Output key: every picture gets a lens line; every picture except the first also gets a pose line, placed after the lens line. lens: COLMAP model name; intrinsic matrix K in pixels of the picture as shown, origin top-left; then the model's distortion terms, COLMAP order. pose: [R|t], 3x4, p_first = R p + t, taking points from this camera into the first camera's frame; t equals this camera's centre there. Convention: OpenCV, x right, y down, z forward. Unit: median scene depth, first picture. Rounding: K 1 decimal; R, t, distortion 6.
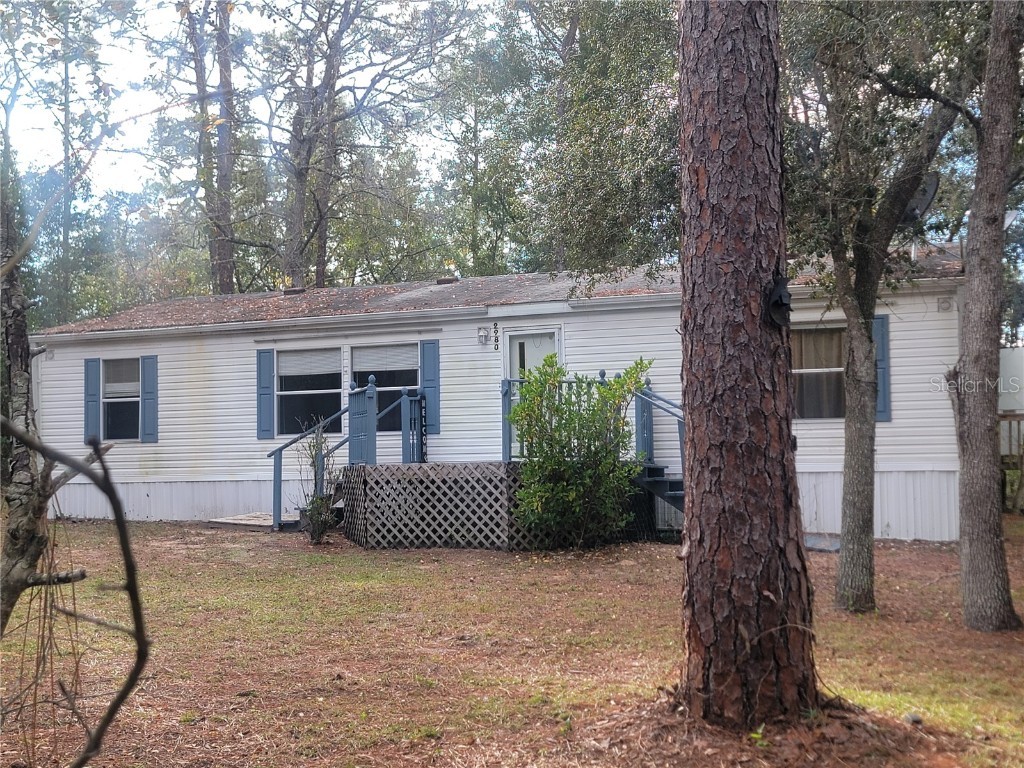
lens RADIAL K [[1351.7, 0, 510.6], [0, 1351.7, 374.2], [0, 0, 1]] dist [0.110111, 0.000000]
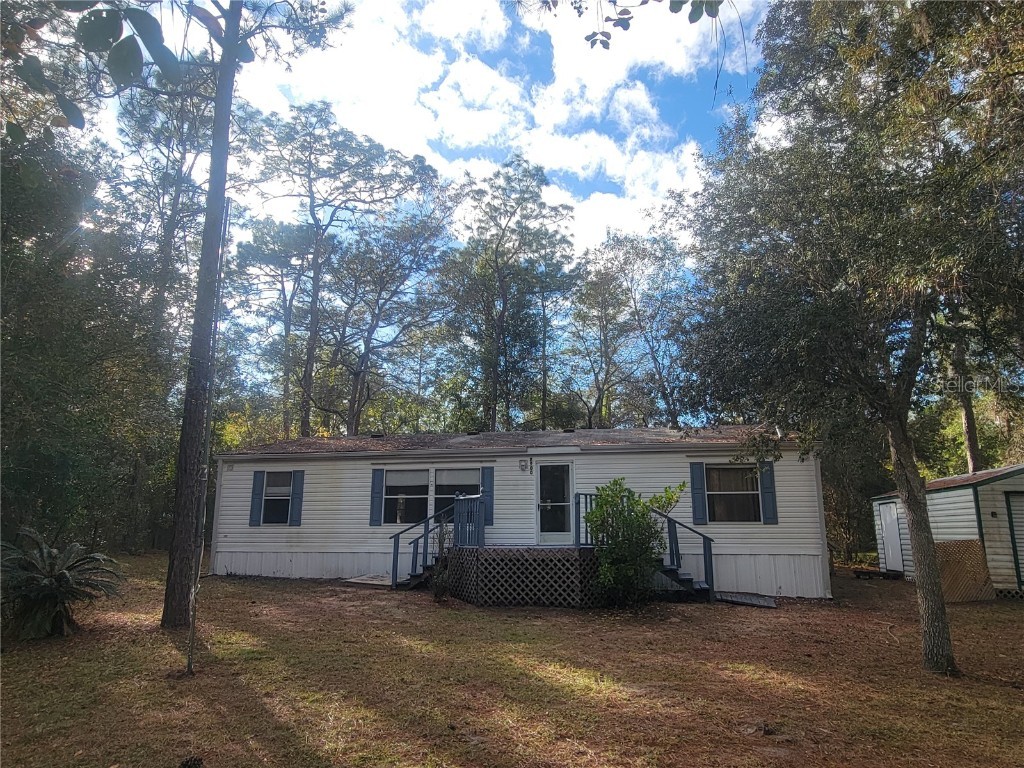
lens RADIAL K [[622.7, 0, 517.5], [0, 622.7, 393.1], [0, 0, 1]] dist [-0.001985, 0.002092]
pose [[0.979418, 0.060852, 0.192453, -0.183531], [-0.030472, 0.987122, -0.157043, 0.004353], [-0.199531, 0.147946, 0.968659, 0.264462]]
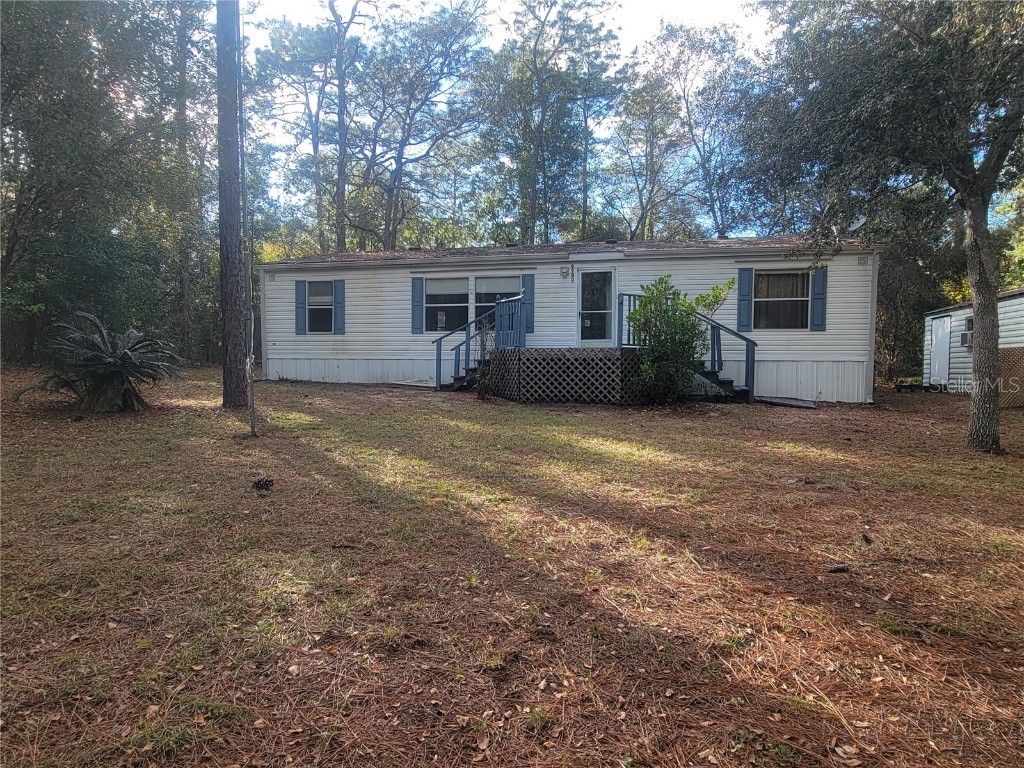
lens RADIAL K [[622.7, 0, 520.2], [0, 622.7, 385.1], [0, 0, 1]] dist [-0.001985, 0.002092]
pose [[0.988608, 0.019631, 0.149228, -0.185664], [-0.033973, 0.994976, 0.094173, 0.038128], [-0.146629, -0.098170, 0.984308, 0.276067]]
